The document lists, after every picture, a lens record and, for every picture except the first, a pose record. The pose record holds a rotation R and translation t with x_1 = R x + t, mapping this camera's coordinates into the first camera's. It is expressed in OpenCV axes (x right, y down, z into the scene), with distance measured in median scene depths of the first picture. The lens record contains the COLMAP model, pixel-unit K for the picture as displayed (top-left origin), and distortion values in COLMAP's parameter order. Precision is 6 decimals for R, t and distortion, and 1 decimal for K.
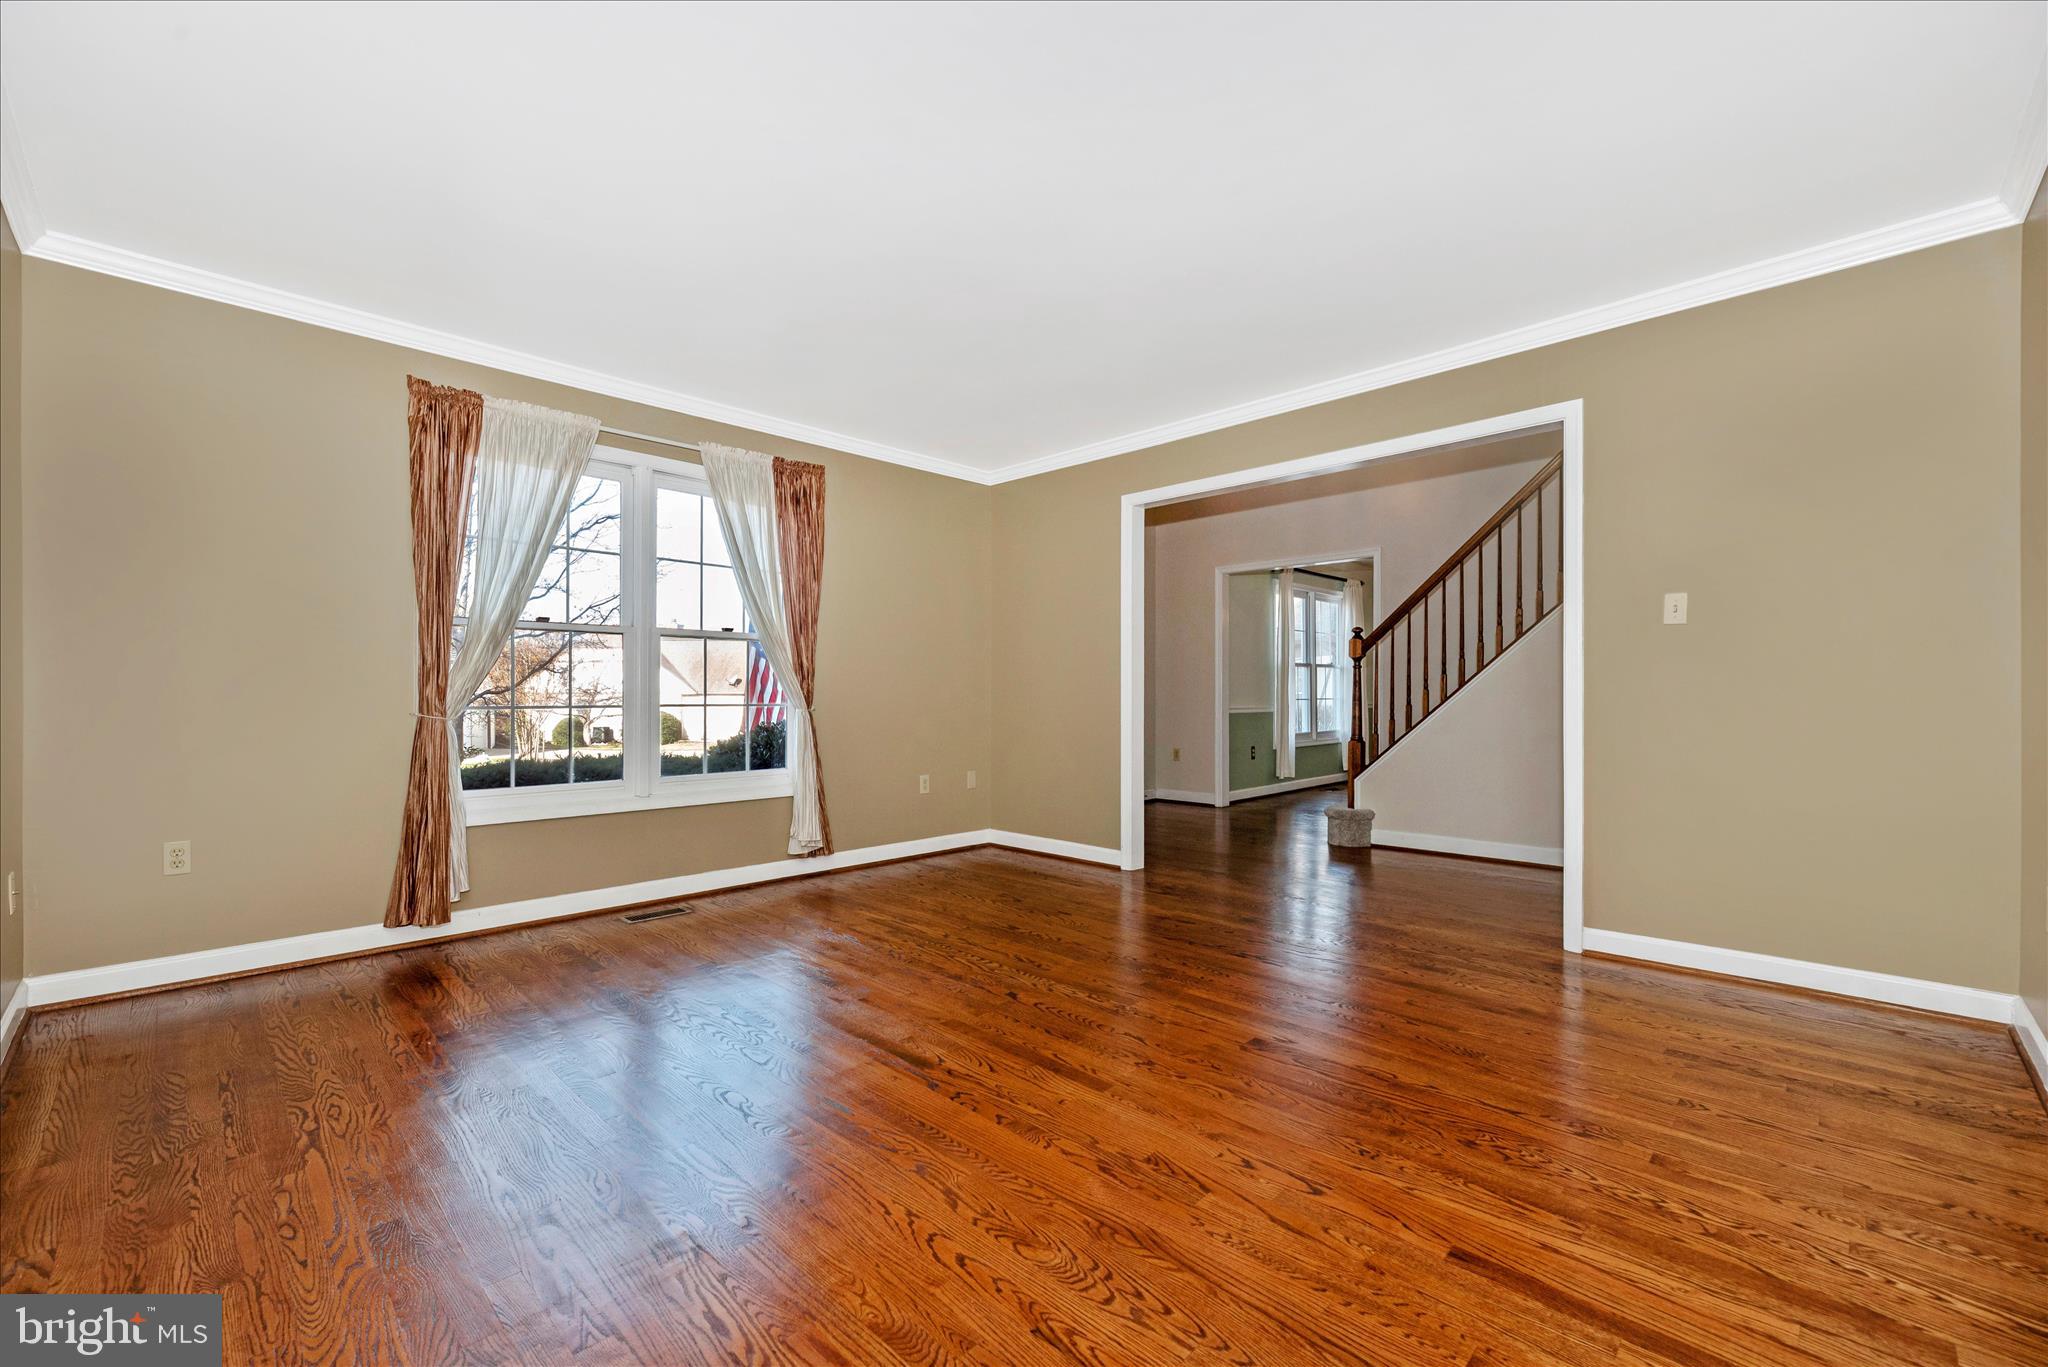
lens RADIAL K [[846.9, 0, 1016.1], [0, 846.9, 682.3], [0, 0, 1]] dist [-0.001797, -0.000018]
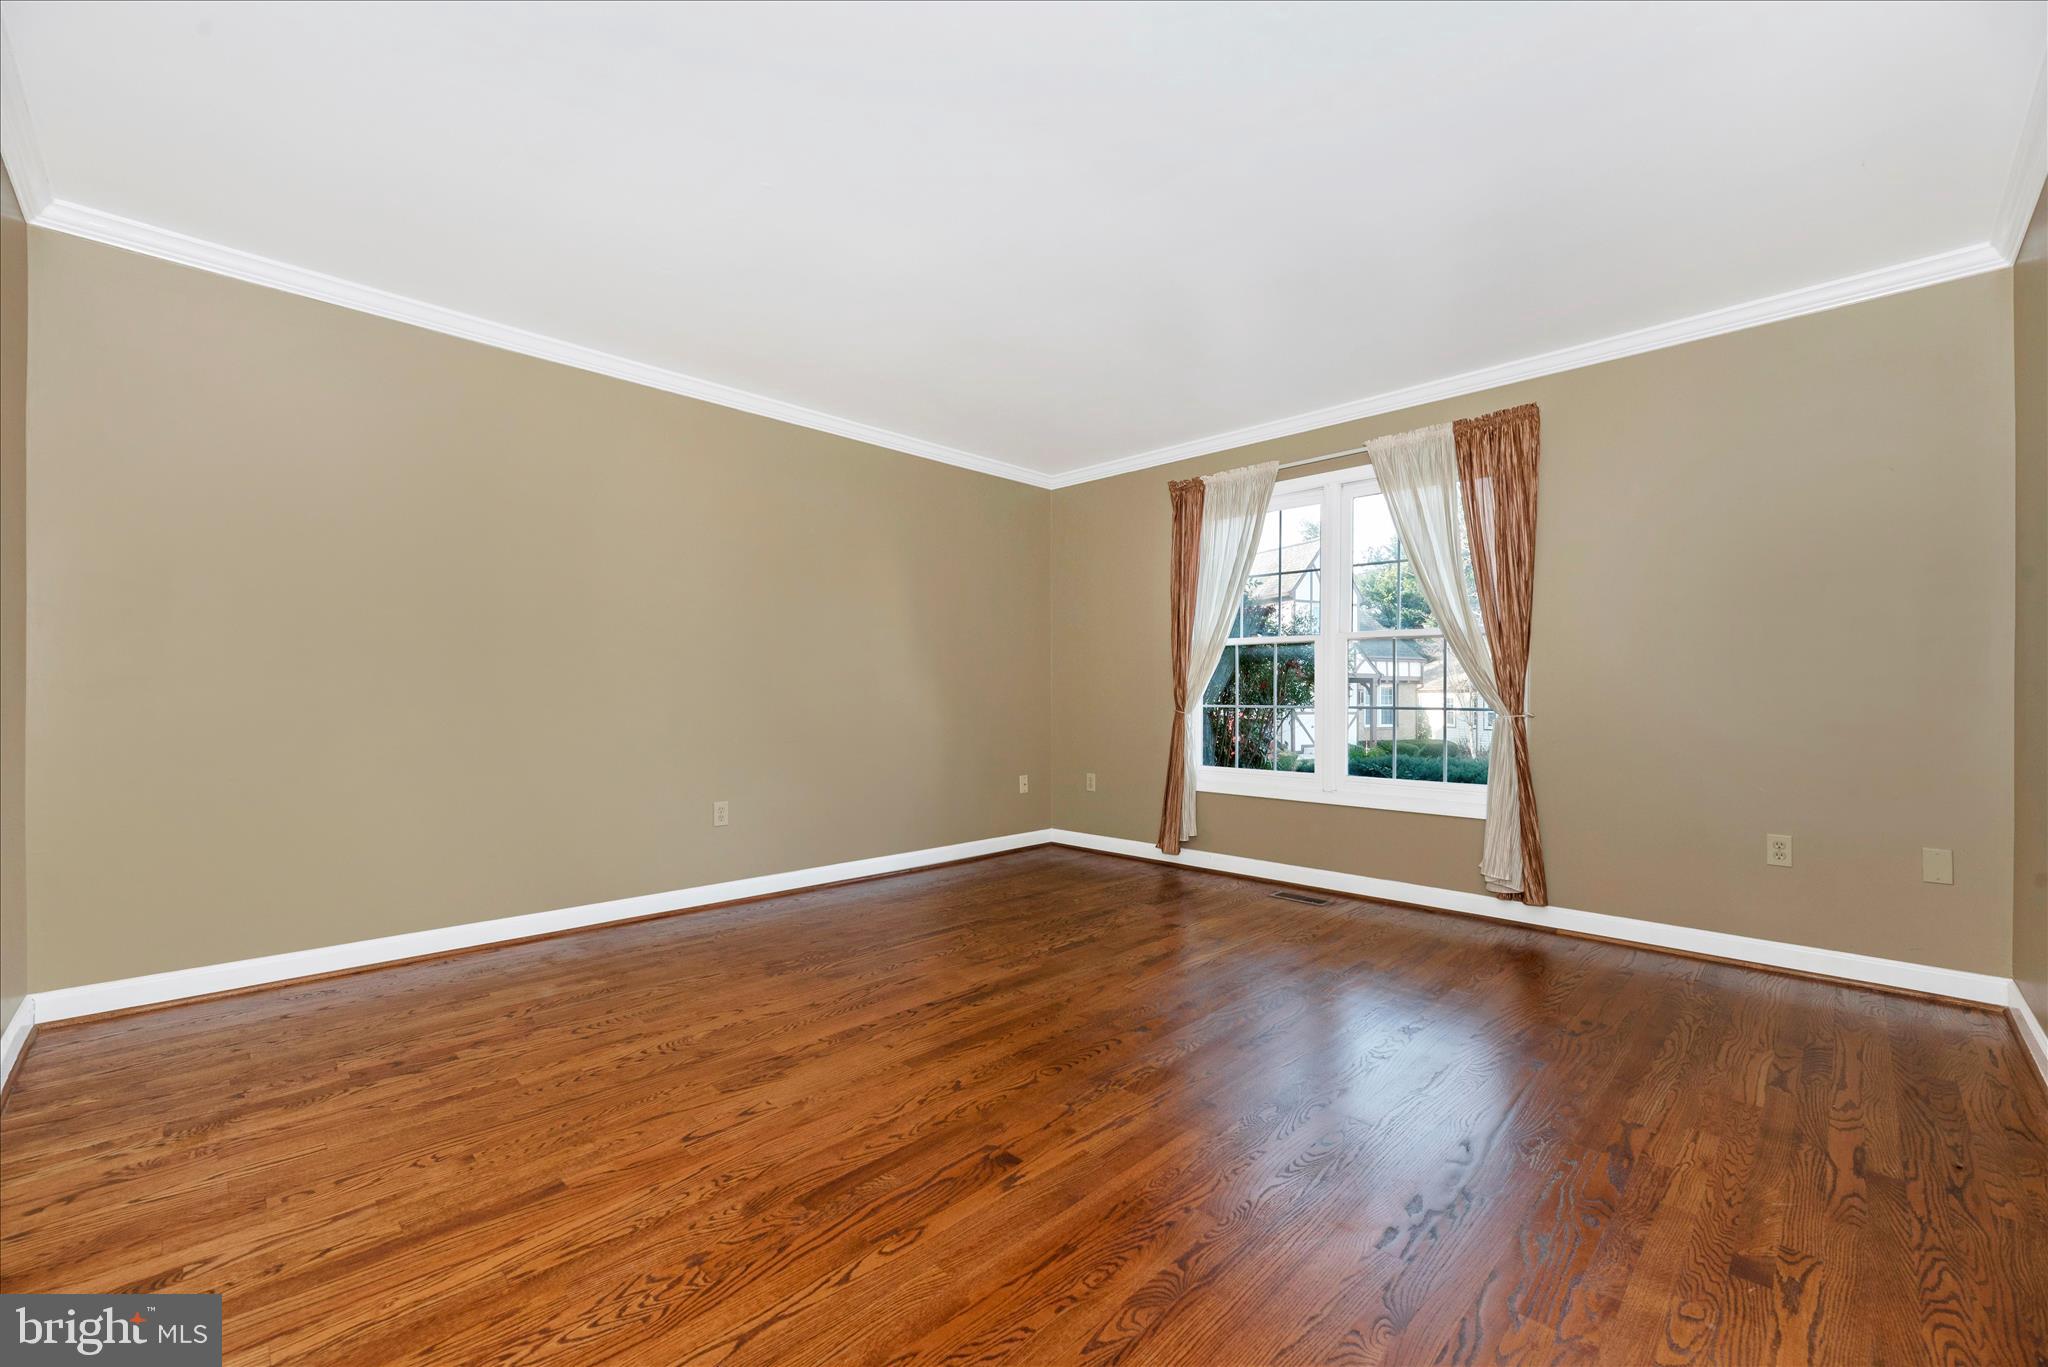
lens RADIAL K [[826.2, 0, 1018.7], [0, 826.2, 690.7], [0, 0, 1]] dist [0.000614, 0.000173]
pose [[-0.001415, -0.004733, -0.999988, 0.800407], [0.012200, 0.999914, -0.004750, 0.009239], [0.999925, -0.012207, -0.001357, 0.796378]]
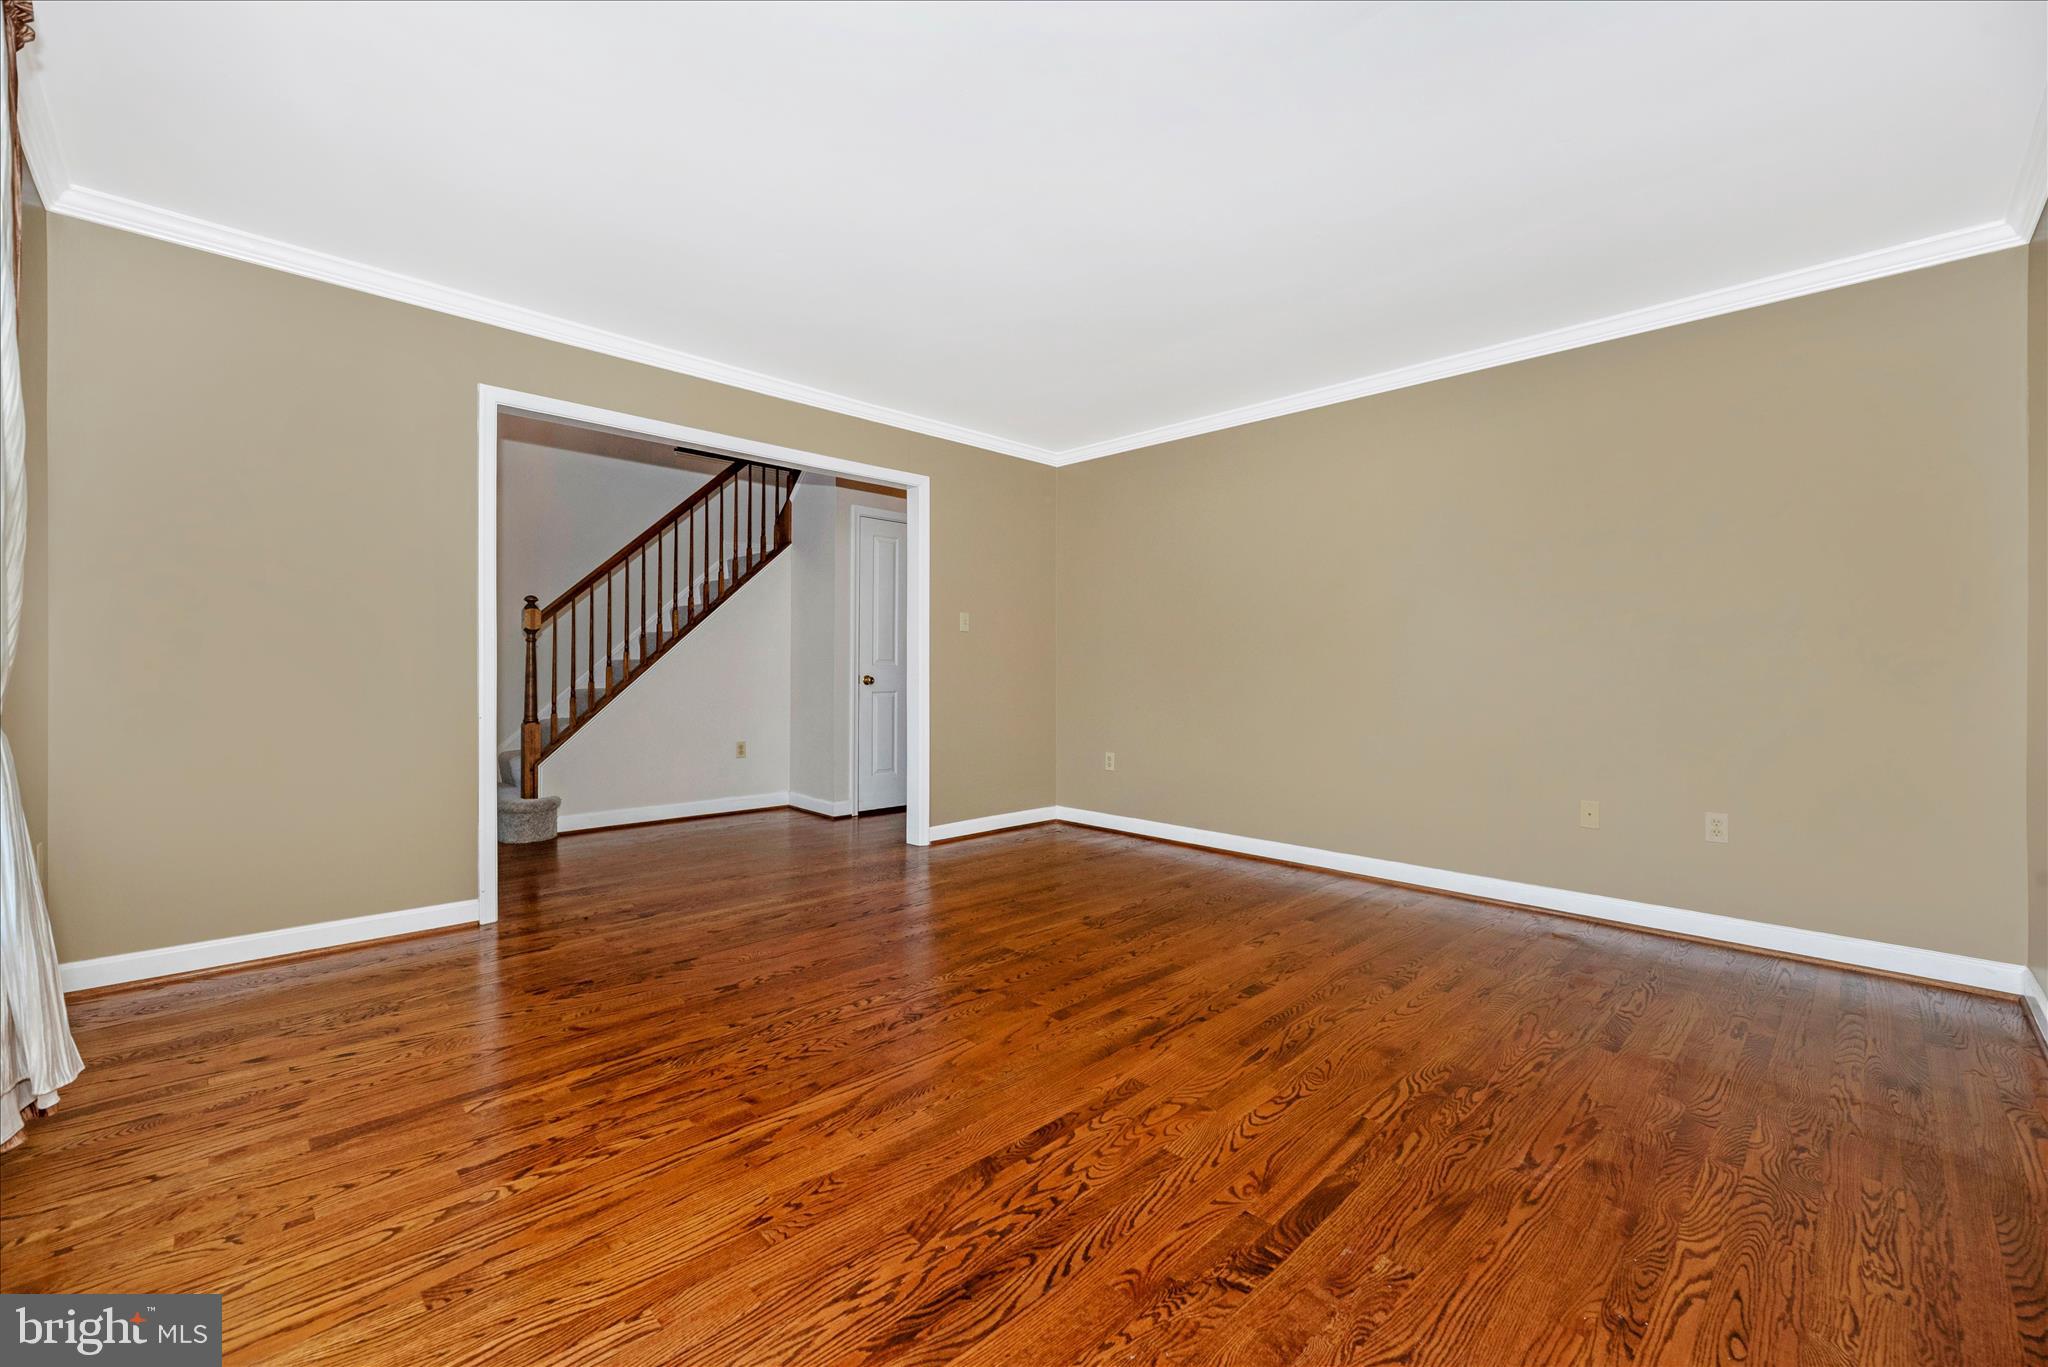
lens RADIAL K [[830.6, 0, 1017.2], [0, 830.6, 677.3], [0, 0, 1]] dist [0.000106, 0.000036]
pose [[0.016411, -0.007613, 0.999836, -0.853969], [-0.019832, 0.999772, 0.007938, 0.006702], [-0.999669, -0.019959, 0.016256, 0.866373]]
